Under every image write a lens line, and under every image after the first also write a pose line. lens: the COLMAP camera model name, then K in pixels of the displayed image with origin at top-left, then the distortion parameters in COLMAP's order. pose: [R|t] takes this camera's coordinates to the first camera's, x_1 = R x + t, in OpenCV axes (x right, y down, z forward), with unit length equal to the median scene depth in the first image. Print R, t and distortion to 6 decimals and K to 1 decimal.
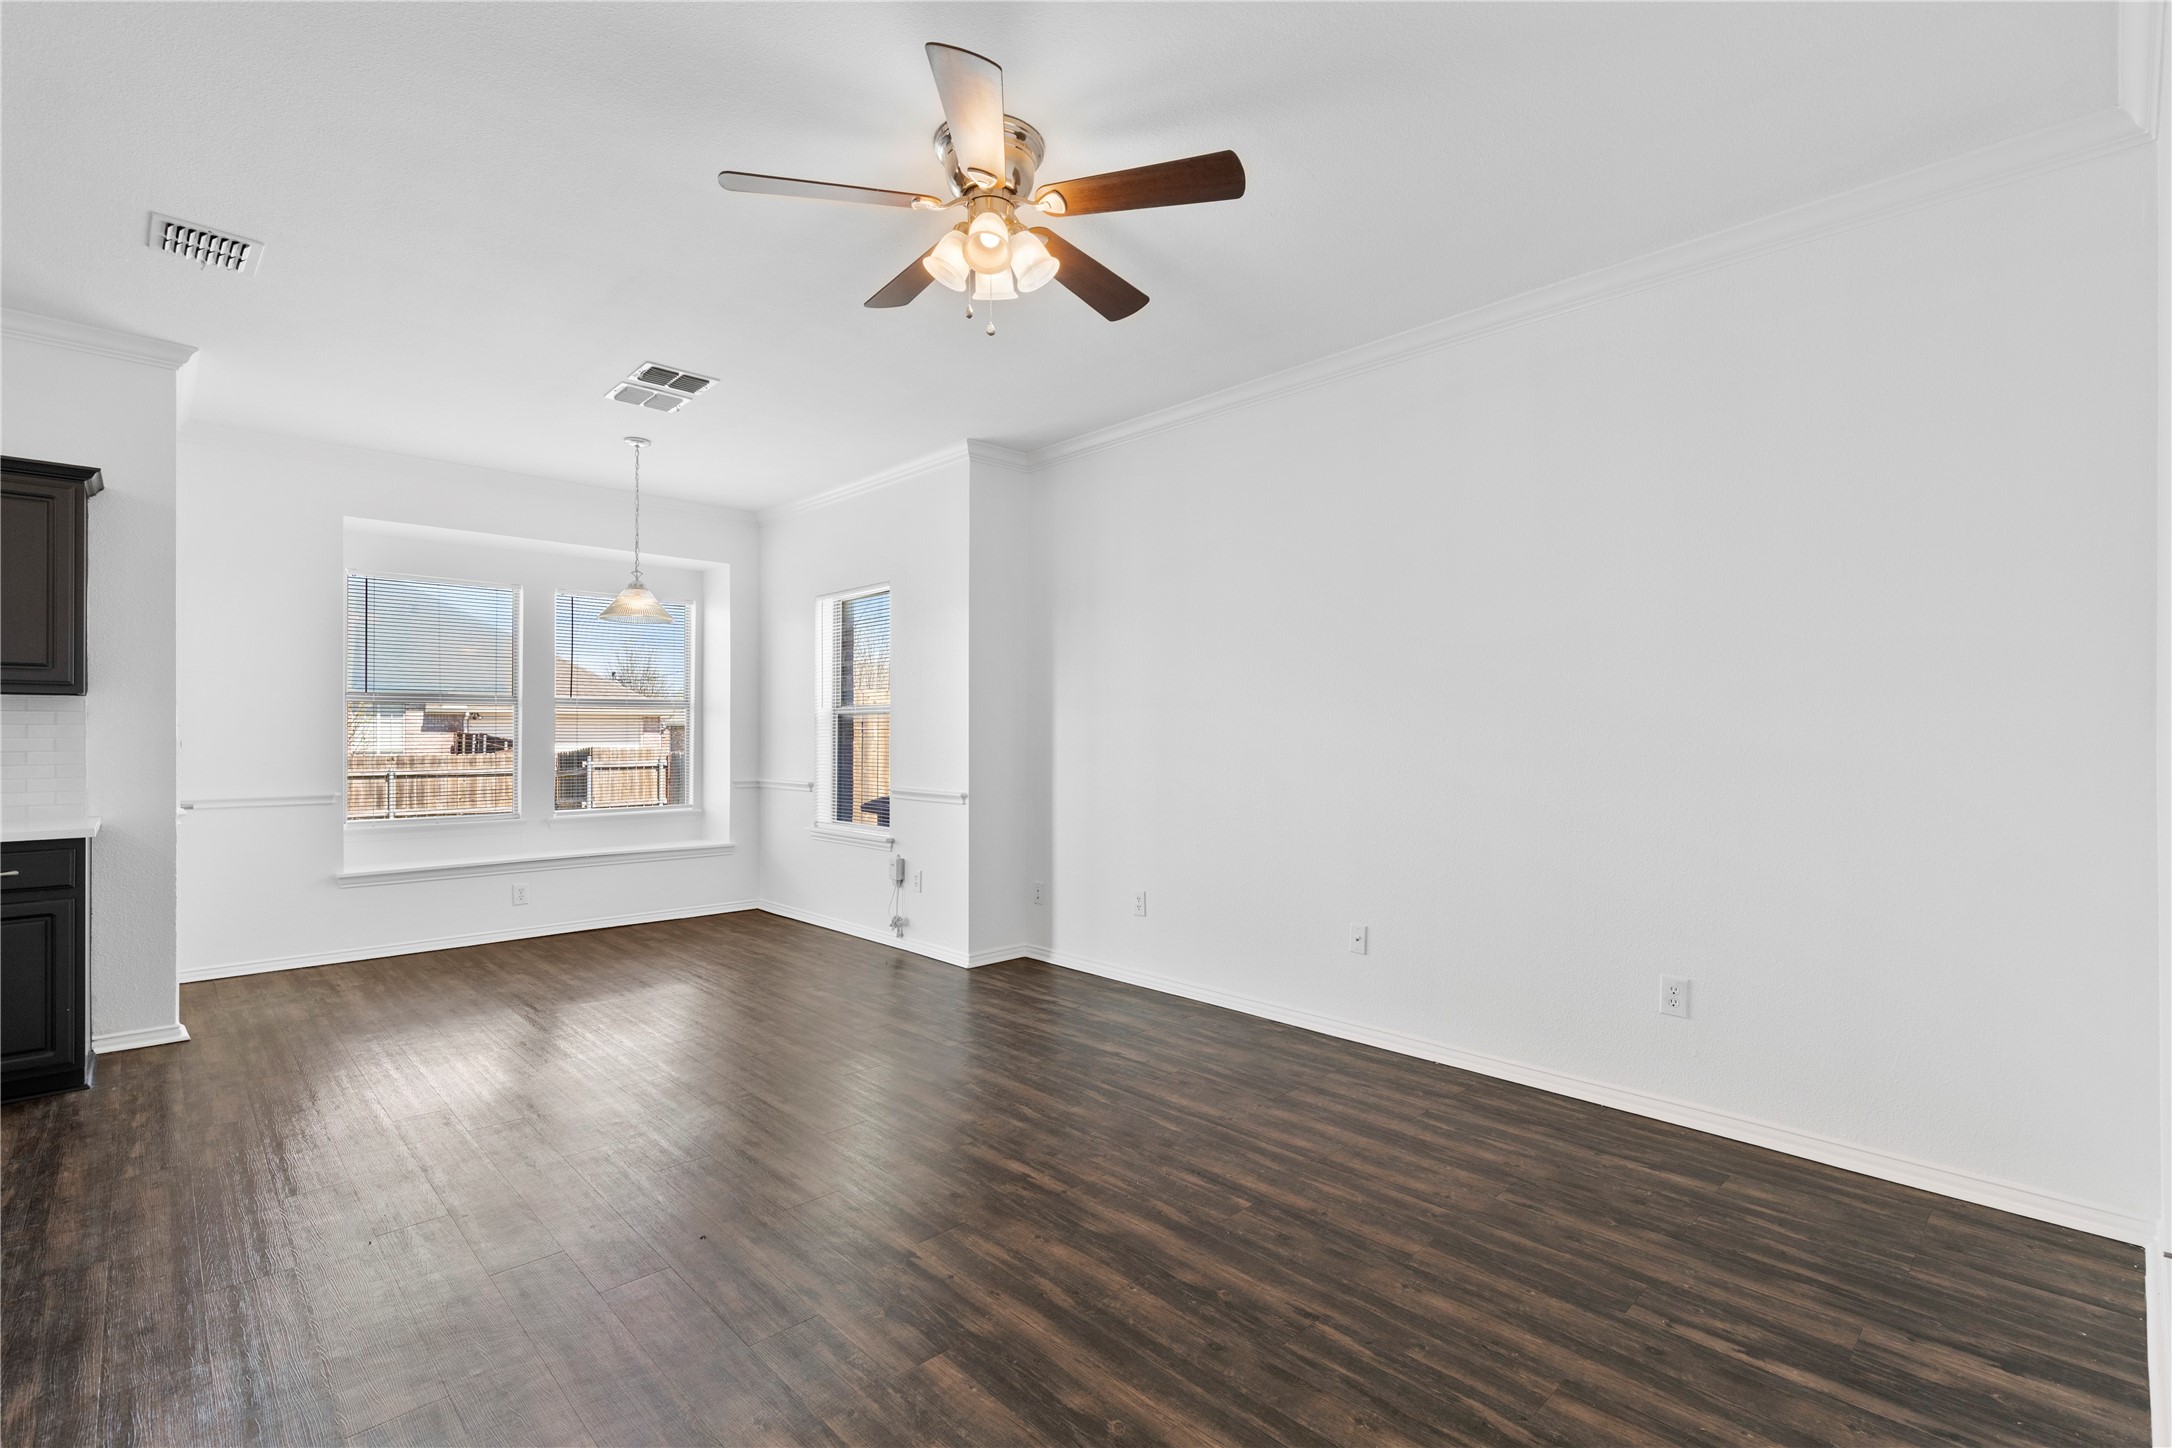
lens RADIAL K [[980.9, 0, 1113.4], [0, 980.9, 734.0], [0, 0, 1]] dist [0.012365, -0.002242]
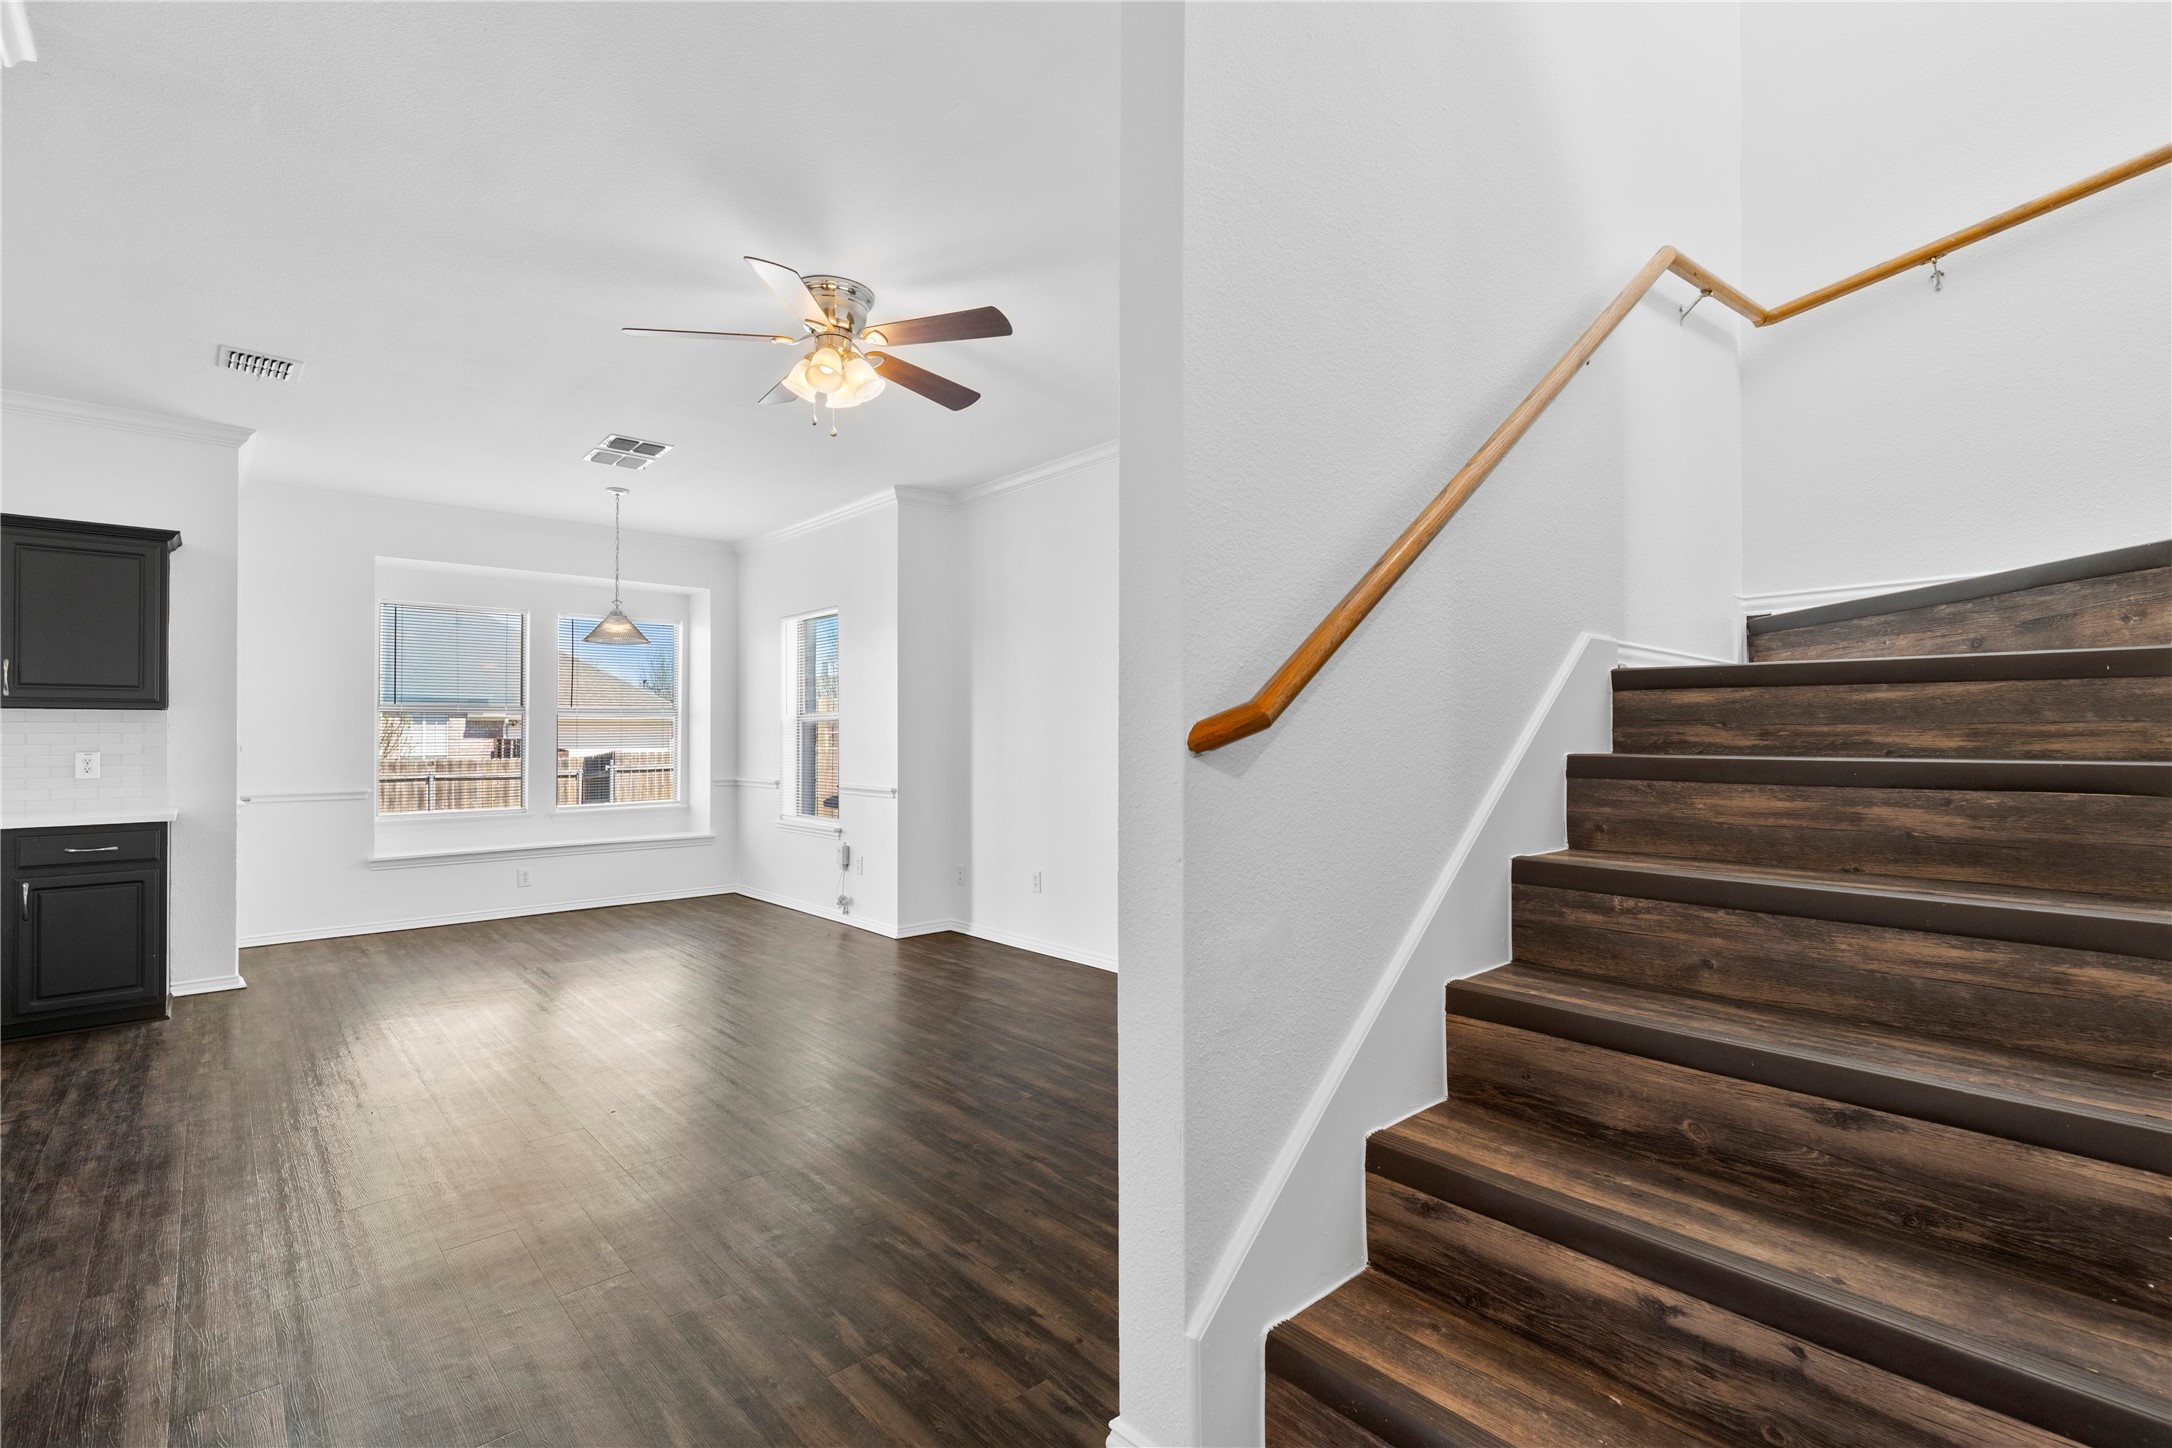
lens RADIAL K [[980.9, 0, 1115.4], [0, 980.9, 726.4], [0, 0, 1]] dist [0.012365, -0.002242]
pose [[0.999430, -0.004890, -0.033417, 0.185479], [0.004546, 0.999936, -0.010390, 0.000416], [0.033466, 0.010232, 0.999387, -0.192296]]
